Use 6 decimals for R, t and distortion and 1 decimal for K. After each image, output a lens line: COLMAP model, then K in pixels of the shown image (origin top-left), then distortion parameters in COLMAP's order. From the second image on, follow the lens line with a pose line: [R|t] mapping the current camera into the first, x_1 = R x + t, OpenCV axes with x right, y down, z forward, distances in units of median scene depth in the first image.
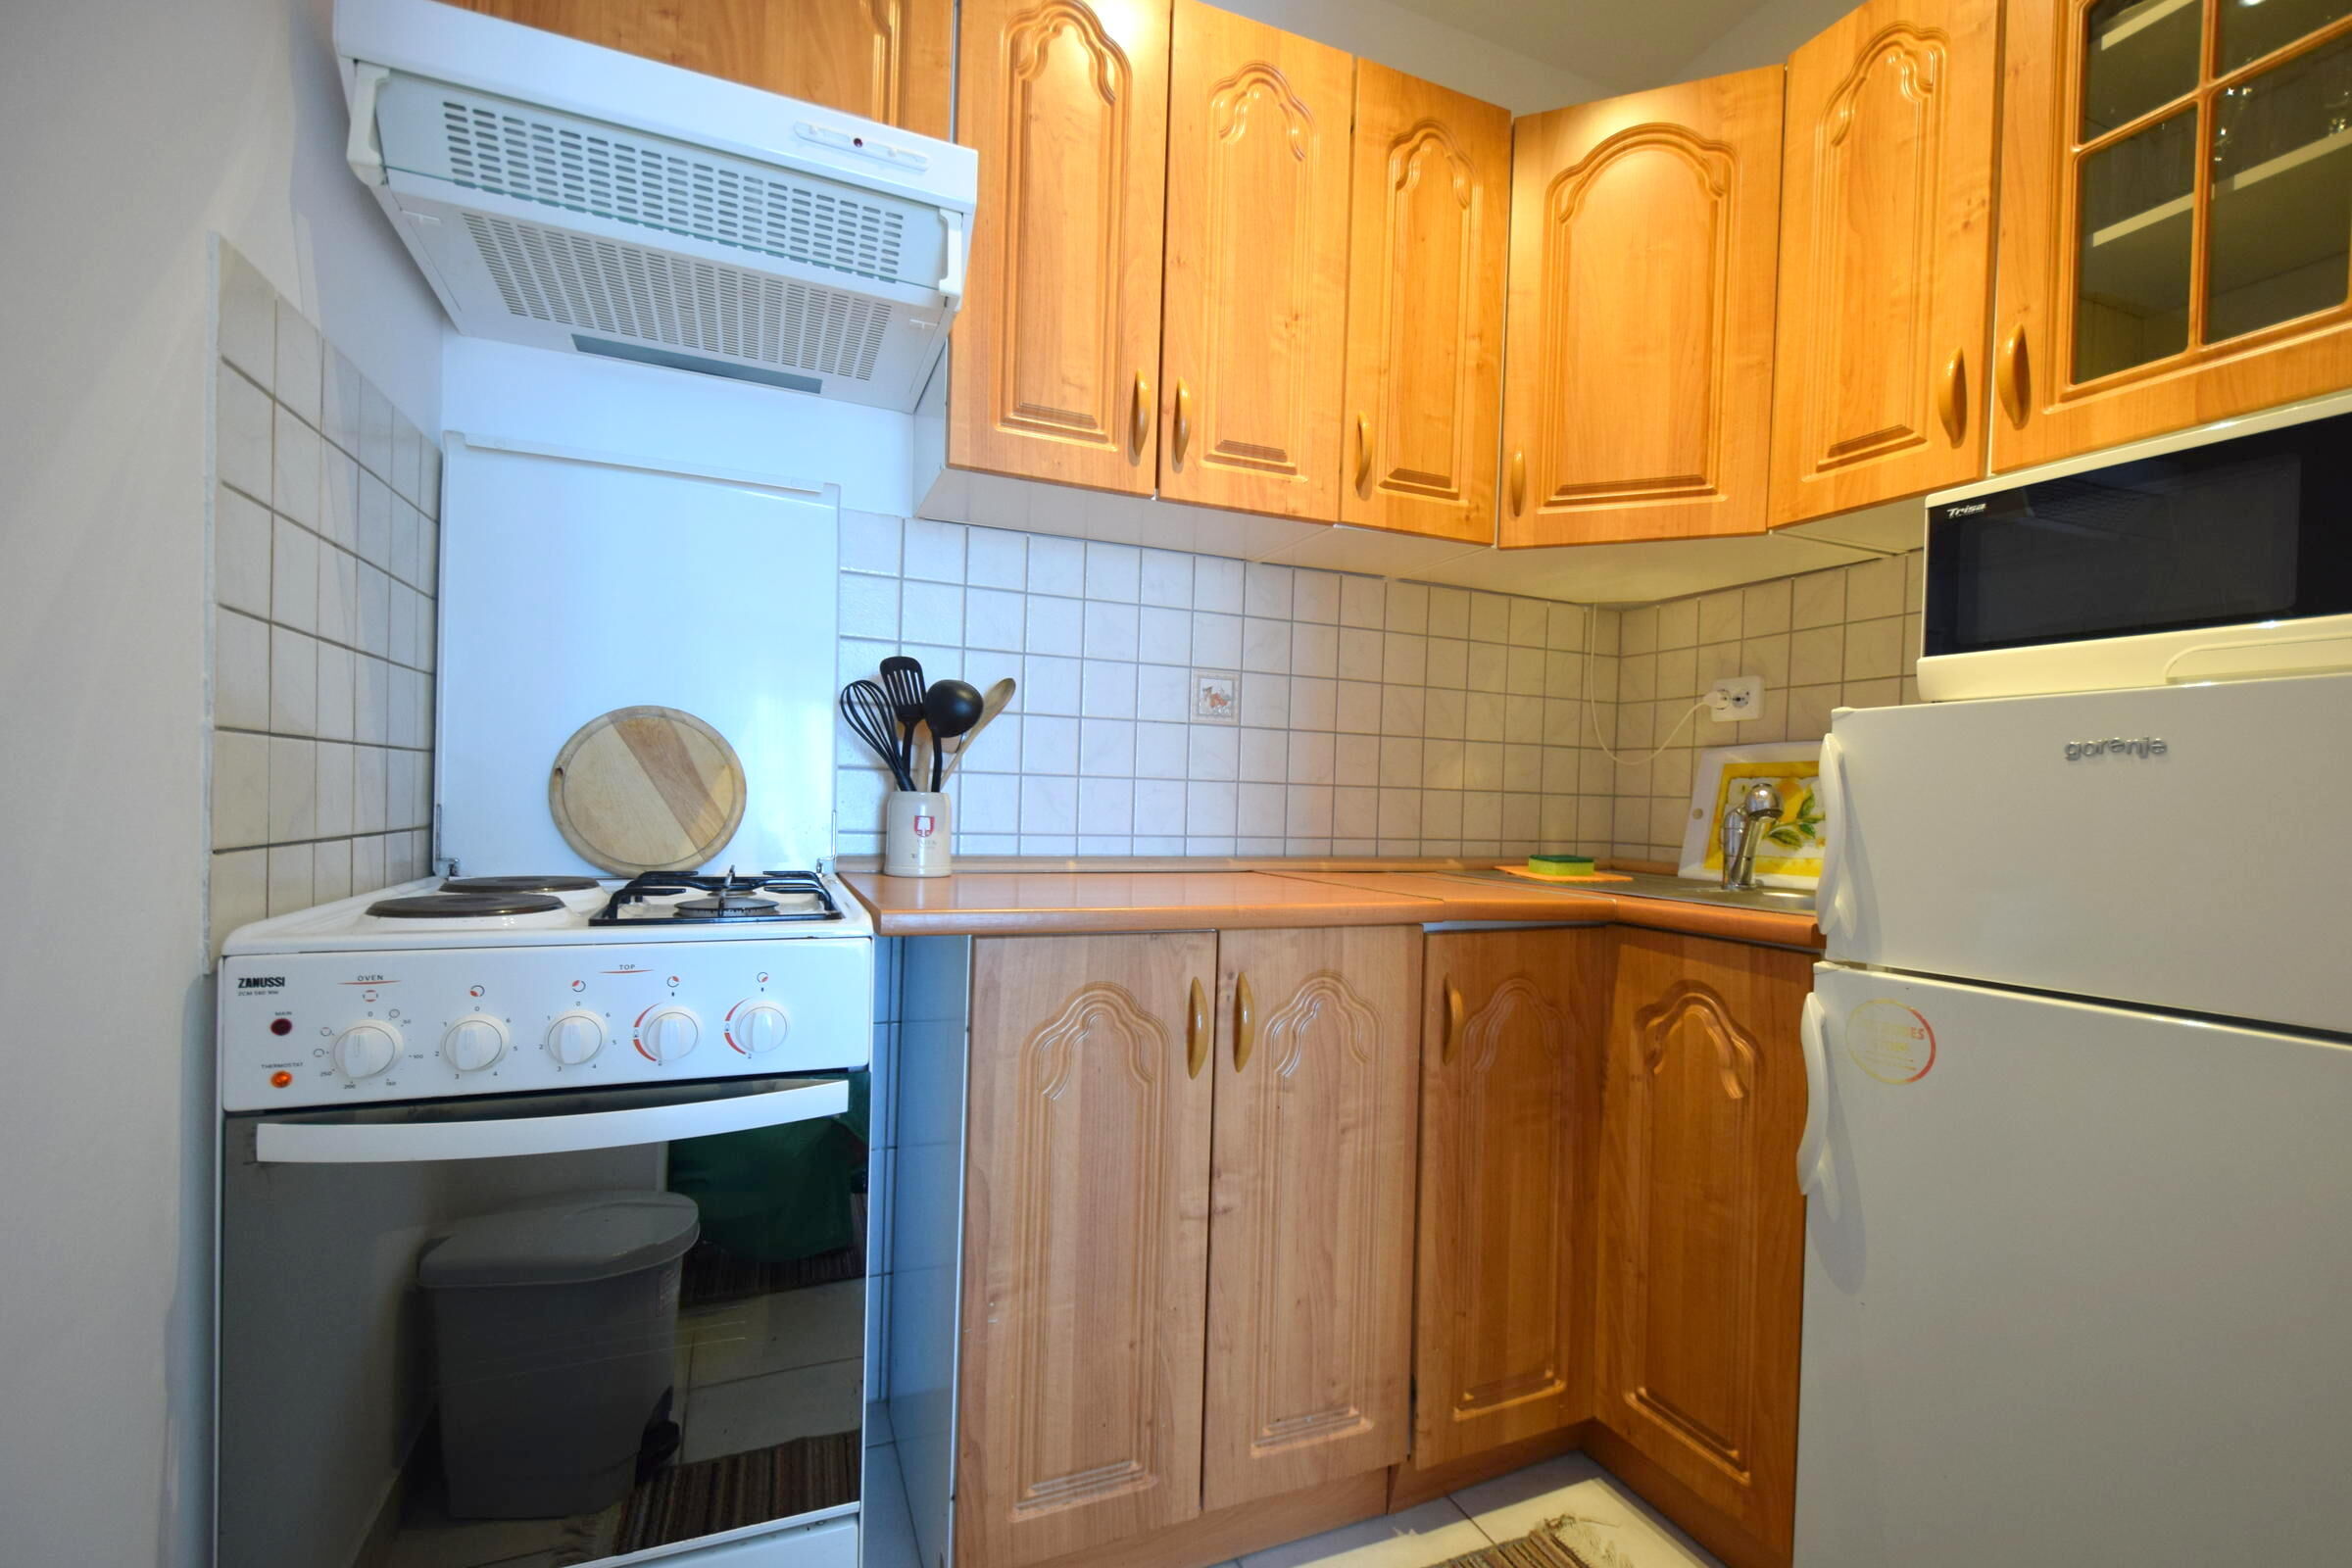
lens RADIAL K [[1028.5, 0, 1183.5], [0, 1028.5, 808.4], [0, 0, 1]] dist [-0.001854, -0.000243]
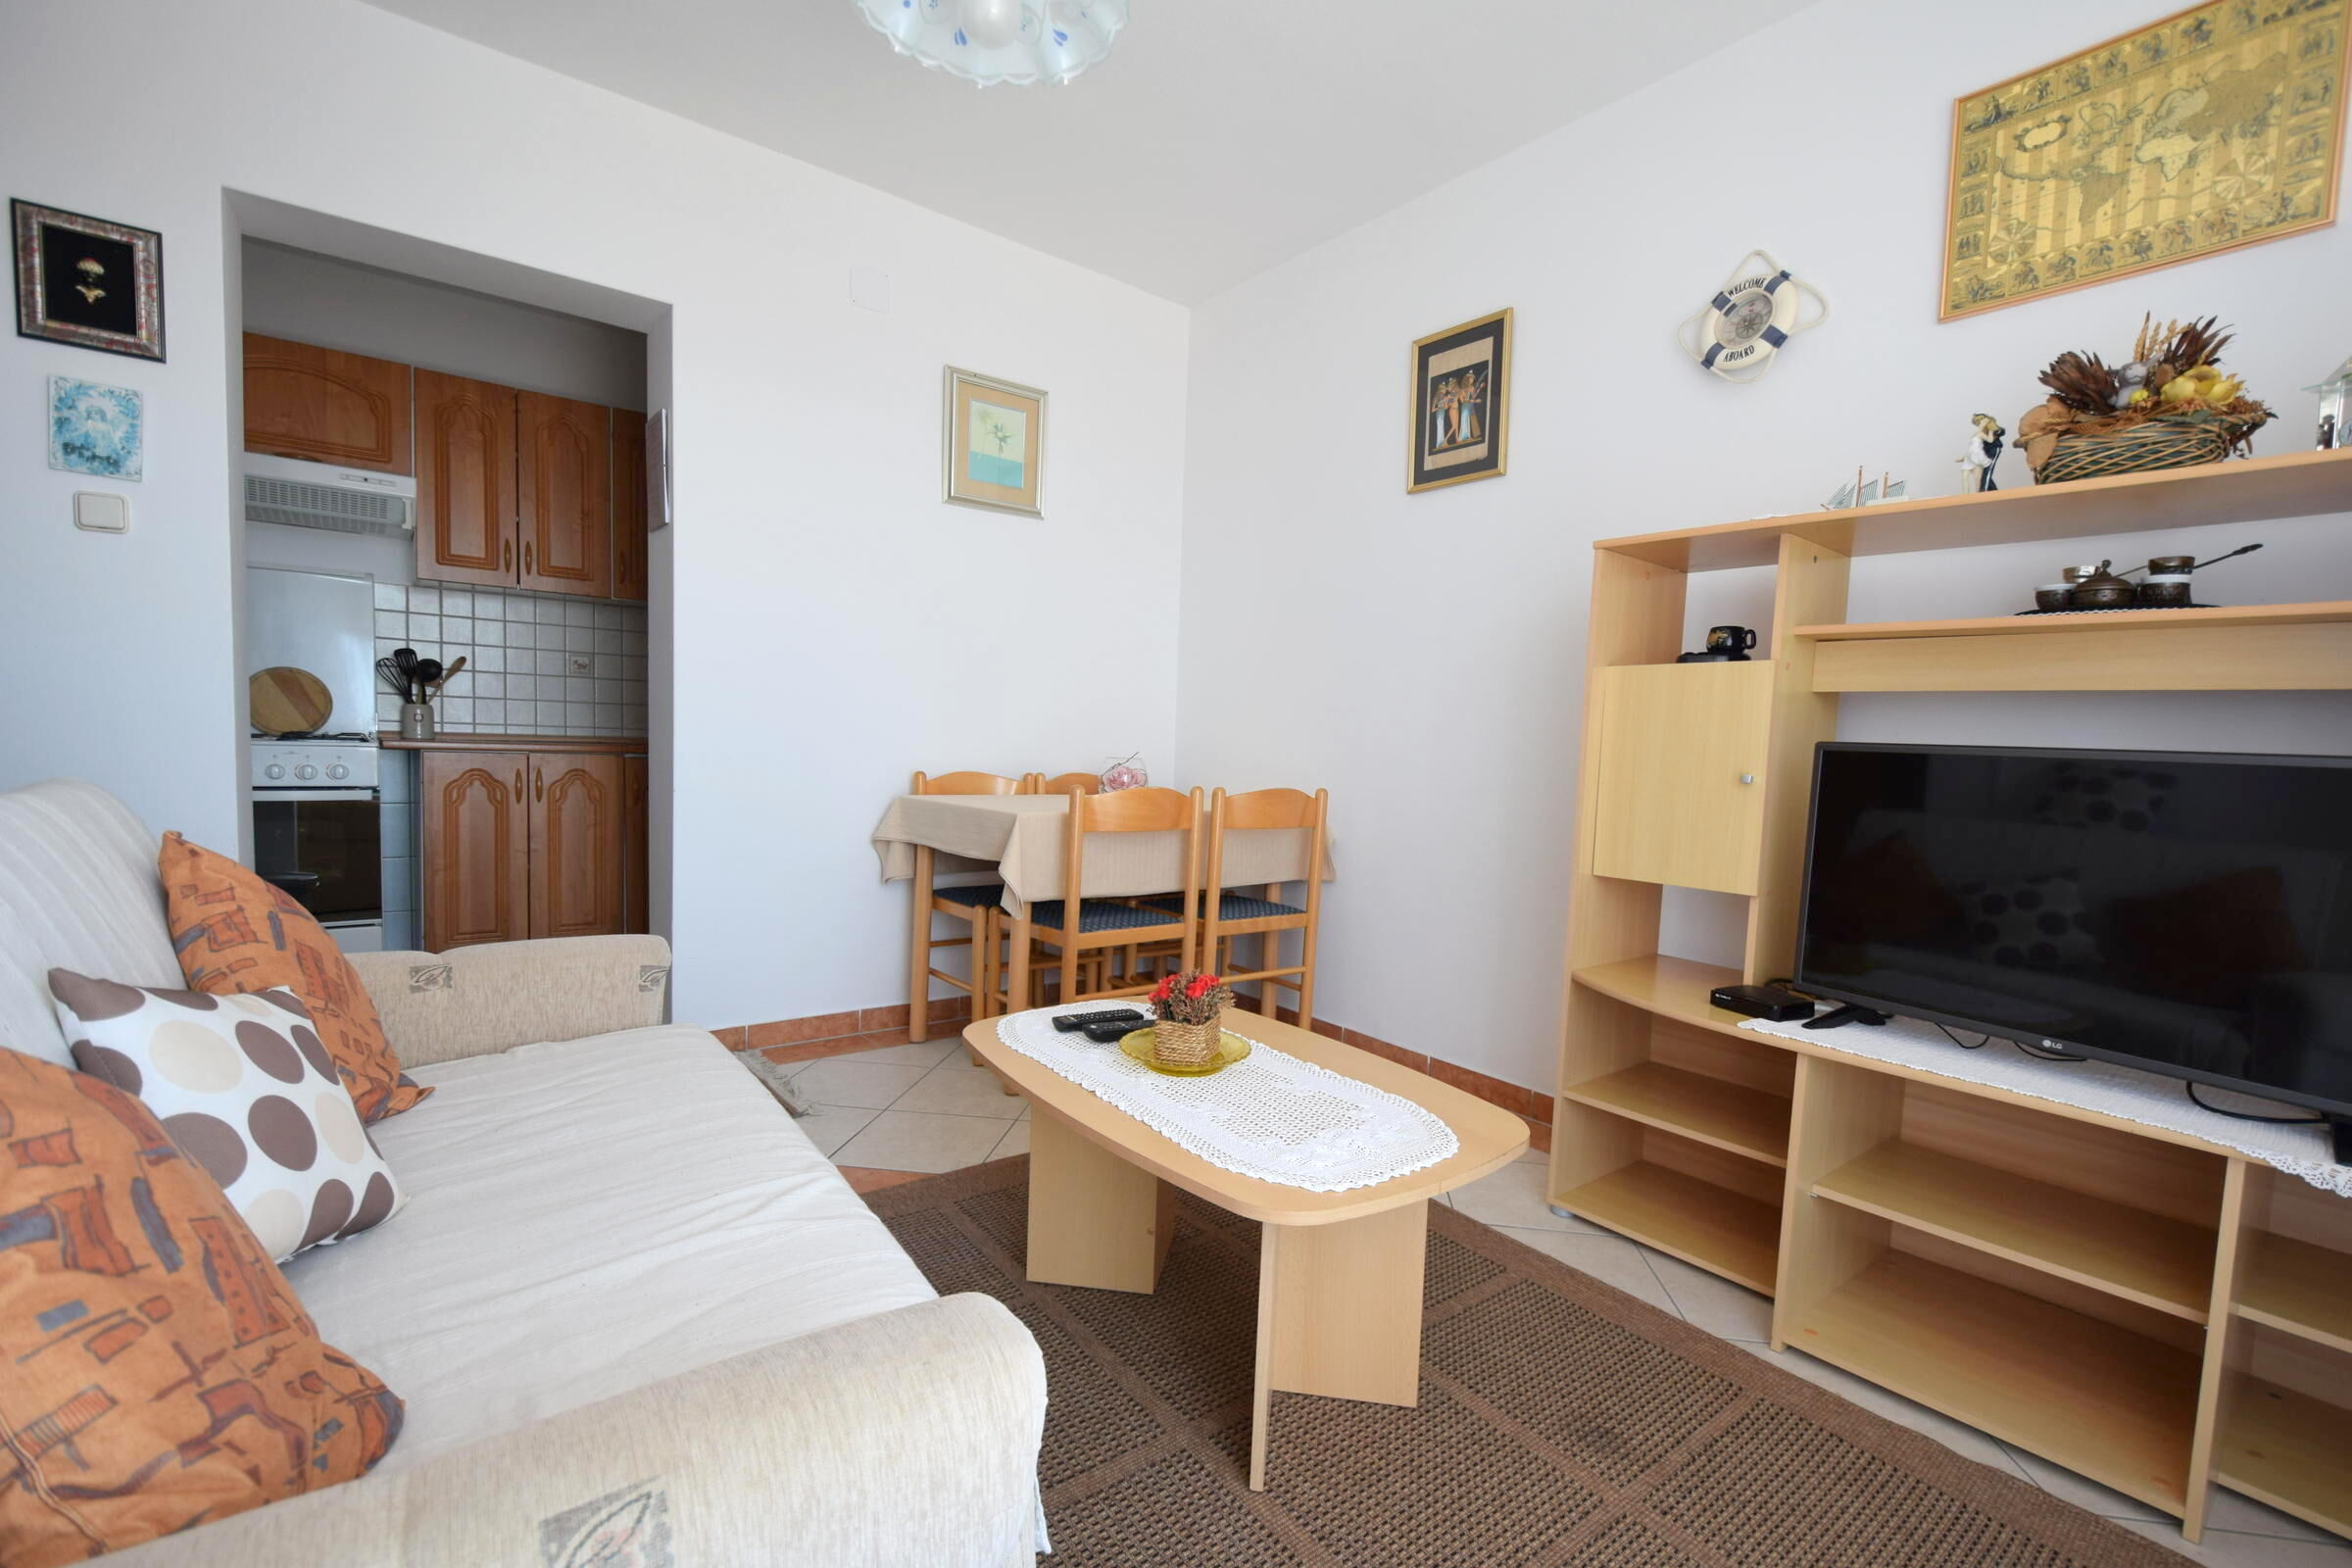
lens RADIAL K [[1028.5, 0, 1183.5], [0, 1028.5, 808.4], [0, 0, 1]] dist [-0.001854, -0.000243]
pose [[0.959552, -0.005998, 0.281468, 0.787187], [-0.015551, 0.997117, 0.074266, 0.019977], [-0.281102, -0.075639, 0.956692, -1.829448]]
